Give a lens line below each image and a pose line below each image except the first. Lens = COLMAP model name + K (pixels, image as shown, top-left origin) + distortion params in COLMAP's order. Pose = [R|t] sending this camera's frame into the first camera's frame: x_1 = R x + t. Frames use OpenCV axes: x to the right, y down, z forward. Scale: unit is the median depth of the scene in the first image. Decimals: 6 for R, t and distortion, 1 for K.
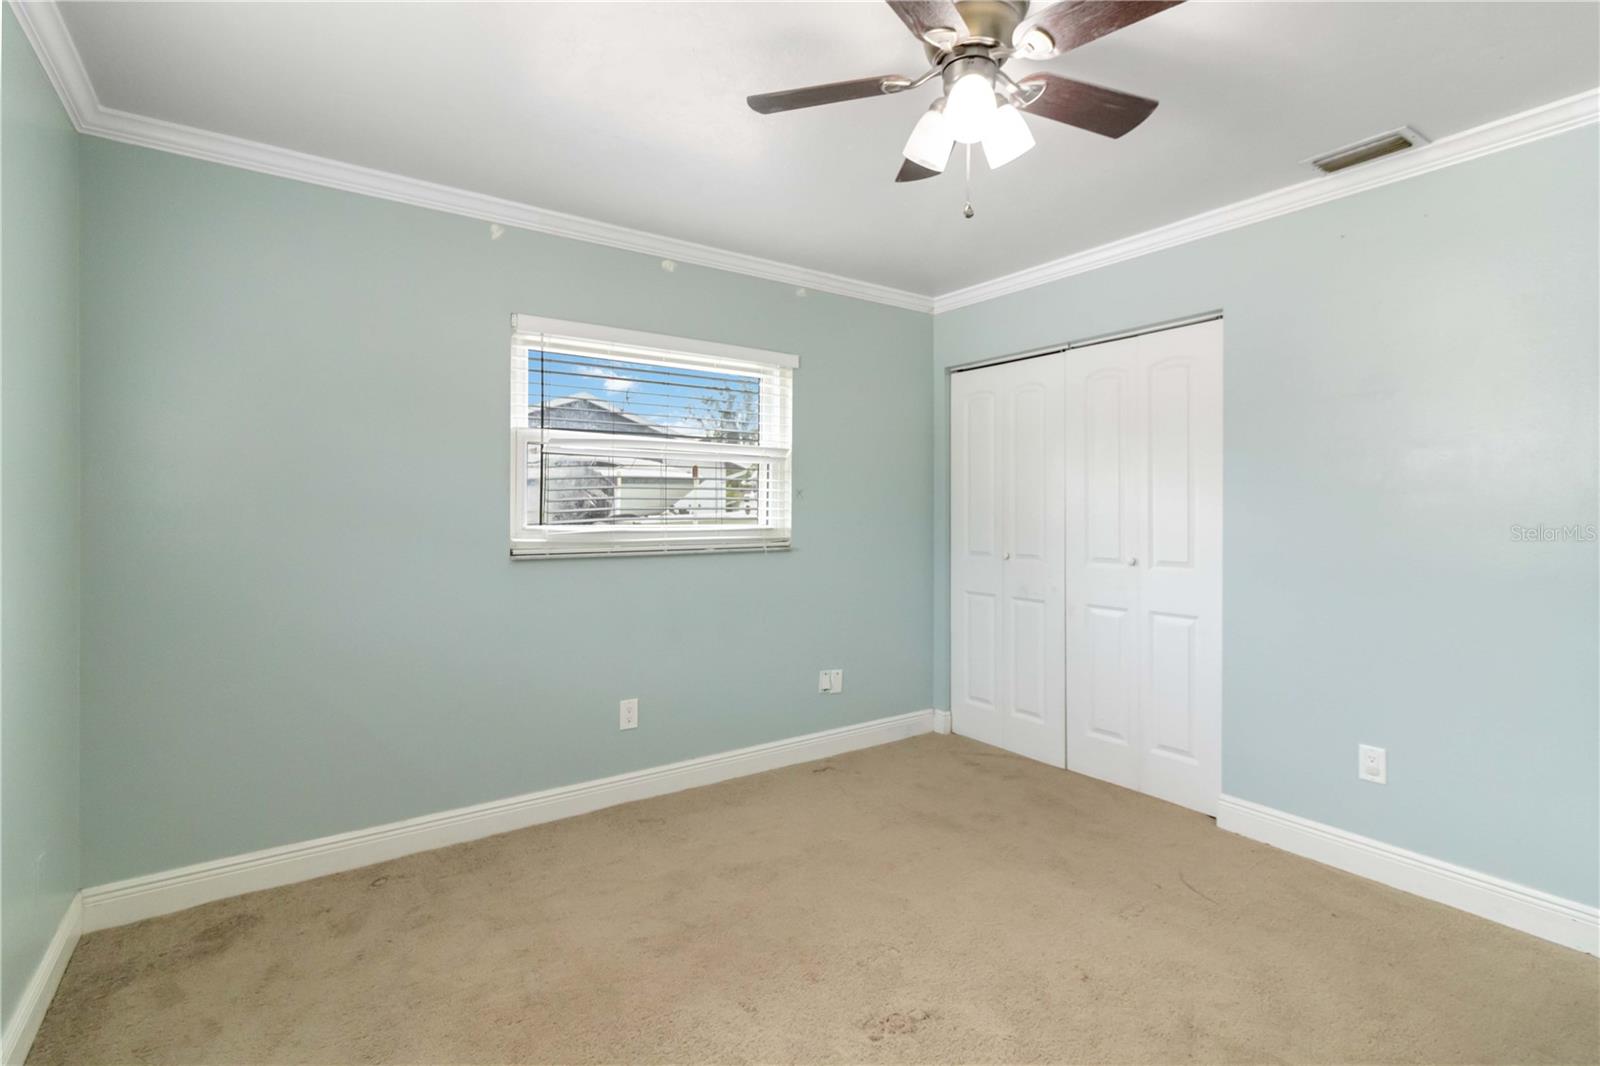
lens RADIAL K [[742.3, 0, 807.3], [0, 742.3, 501.5], [0, 0, 1]] dist [-0.000497, 0.000448]
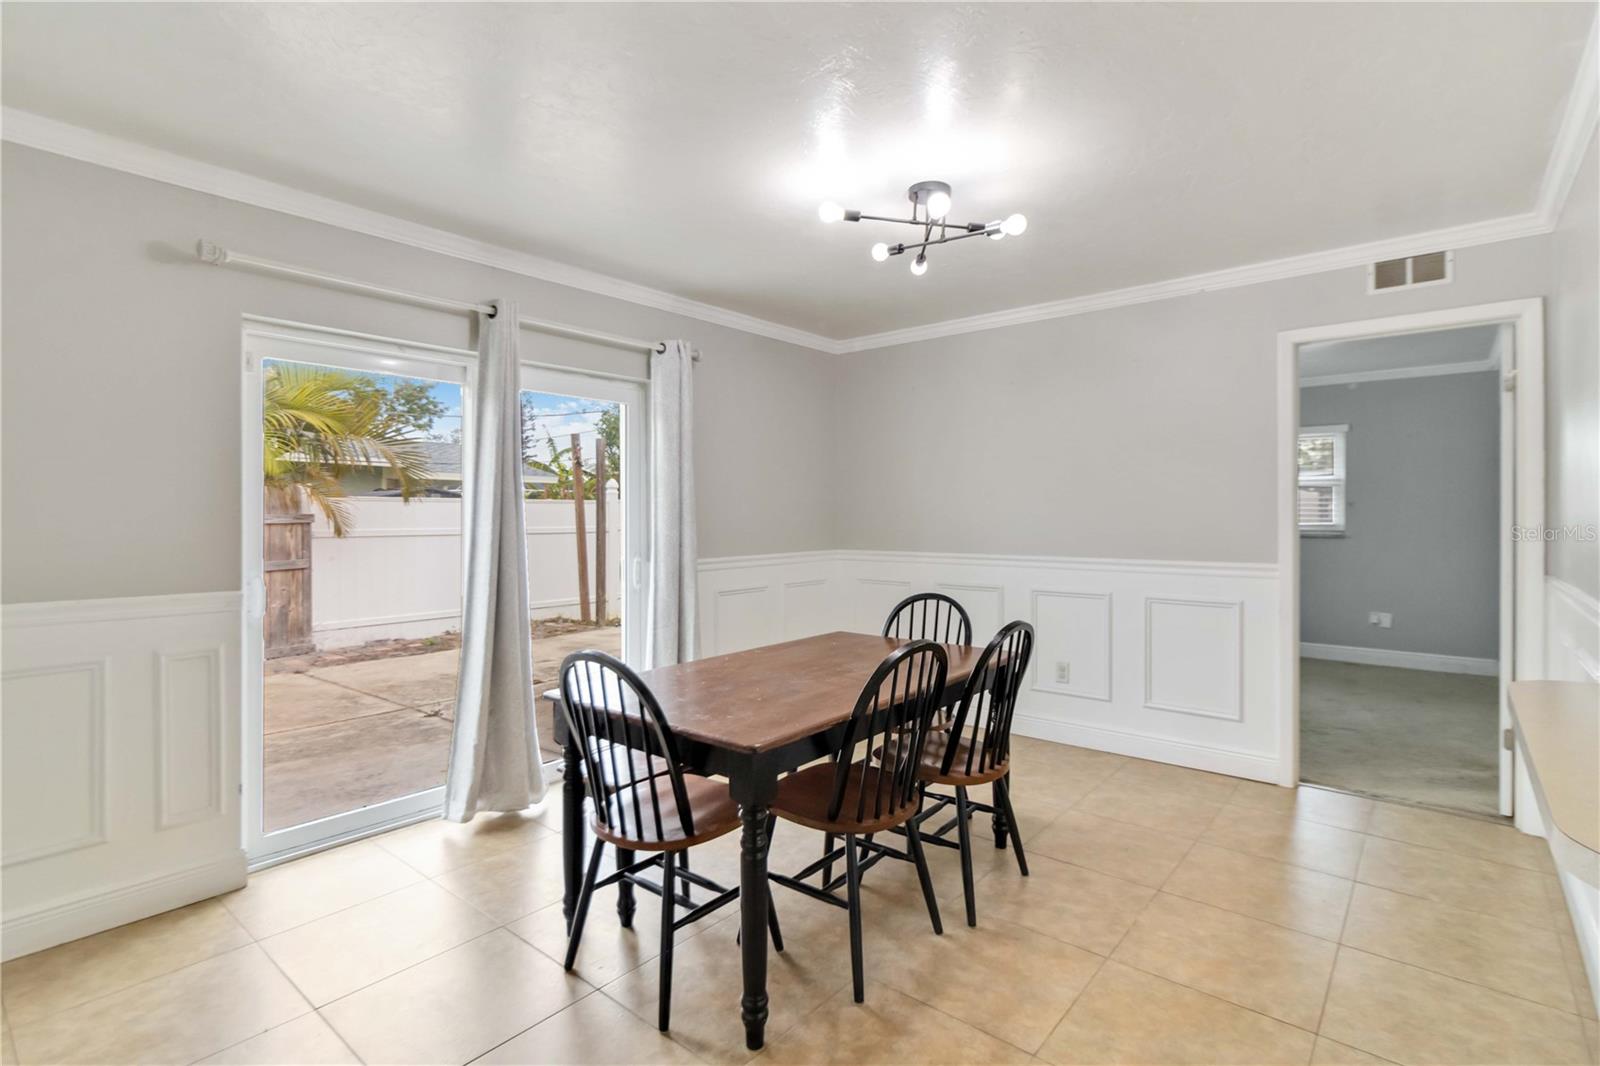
lens RADIAL K [[753.9, 0, 795.9], [0, 753.9, 516.1], [0, 0, 1]] dist [0.001978, 0.000367]
pose [[0.236552, 0.000737, -0.971618, 1.387201], [0.007063, 0.999972, 0.002478, 0.002552], [0.971593, -0.007449, 0.236541, -0.659959]]
